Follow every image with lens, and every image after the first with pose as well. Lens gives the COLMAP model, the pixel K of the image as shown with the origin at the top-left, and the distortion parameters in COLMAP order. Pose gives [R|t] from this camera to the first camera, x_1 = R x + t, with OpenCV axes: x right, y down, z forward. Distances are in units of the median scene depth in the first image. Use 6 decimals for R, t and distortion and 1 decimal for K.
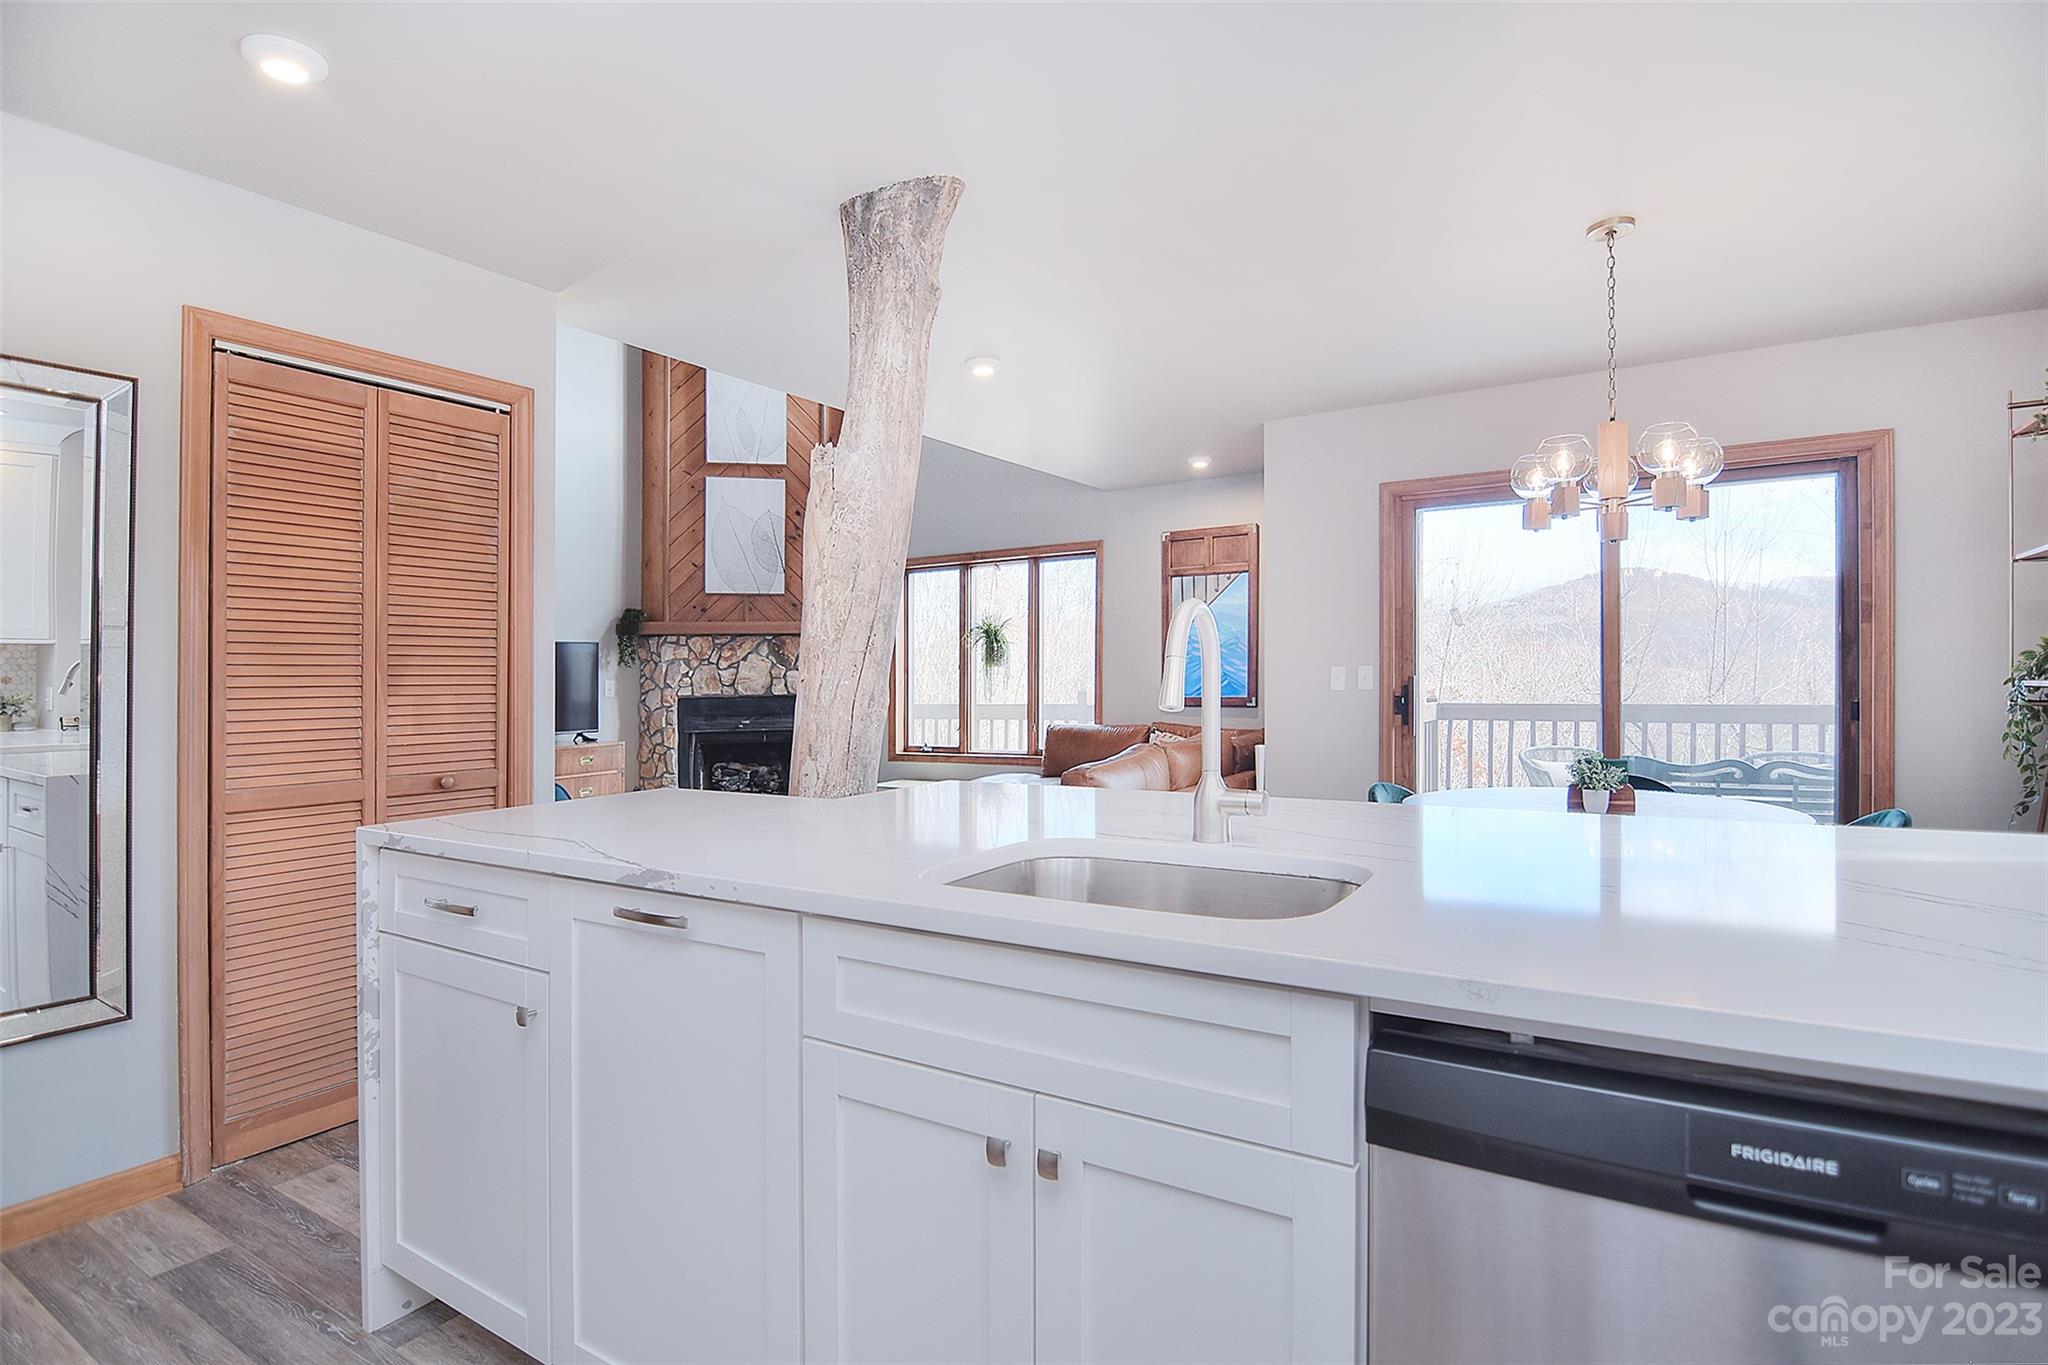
lens RADIAL K [[987.0, 0, 1028.4], [0, 987.0, 619.4], [0, 0, 1]] dist [0.000550, -0.000008]
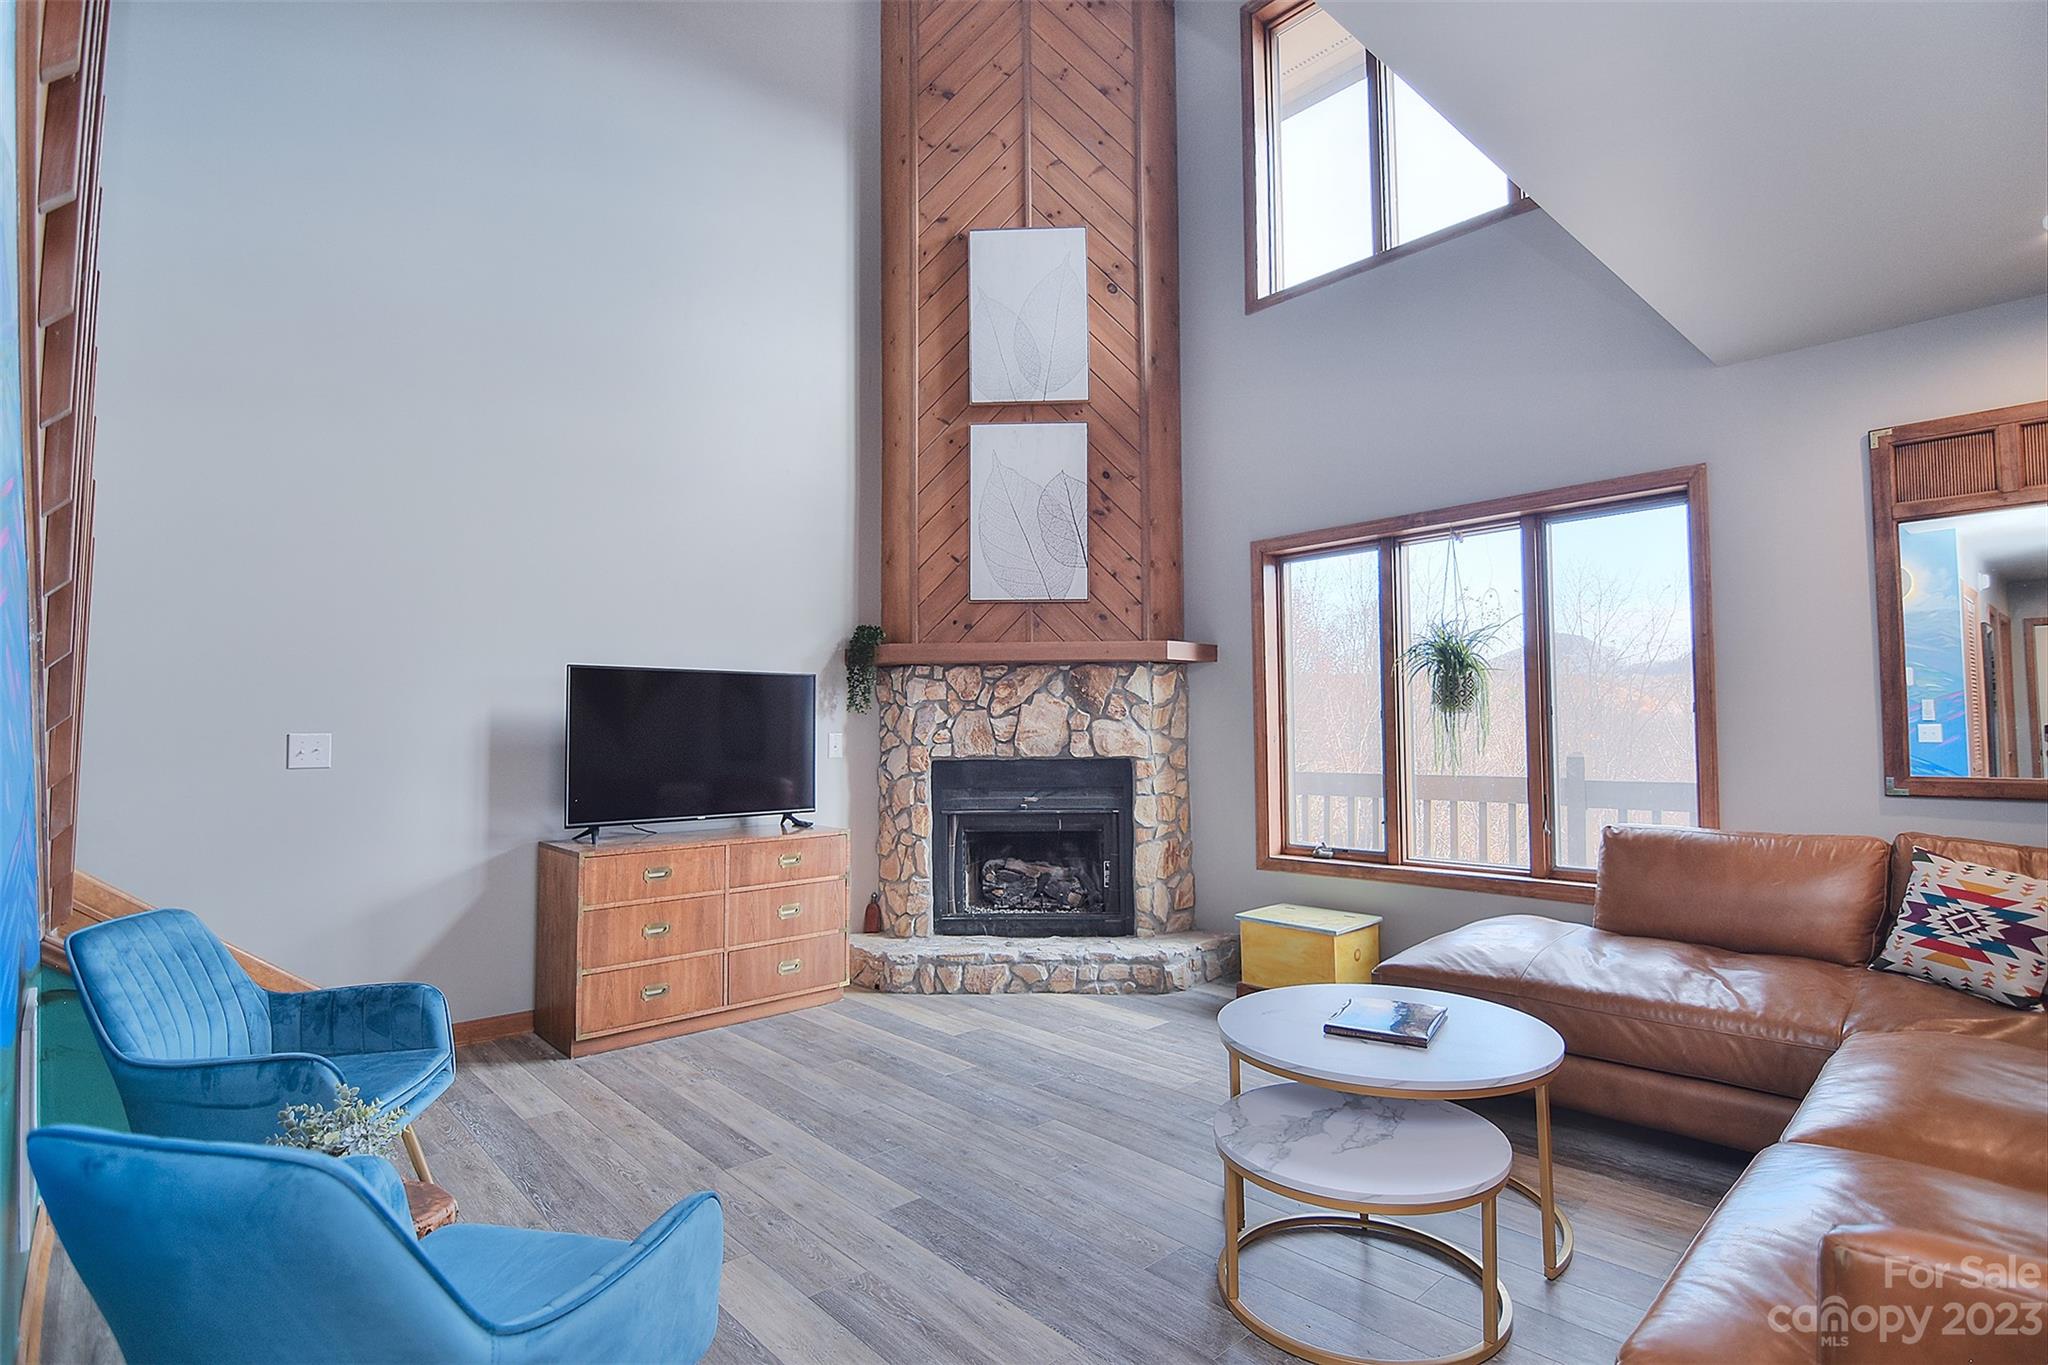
lens RADIAL K [[962.4, 0, 1018.7], [0, 962.4, 636.6], [0, 0, 1]] dist [-0.000561, -0.000340]
pose [[0.963409, -0.020455, -0.267253, -0.125525], [0.008871, 0.998971, -0.044483, 0.026129], [0.267887, 0.040484, 0.962599, 0.392817]]
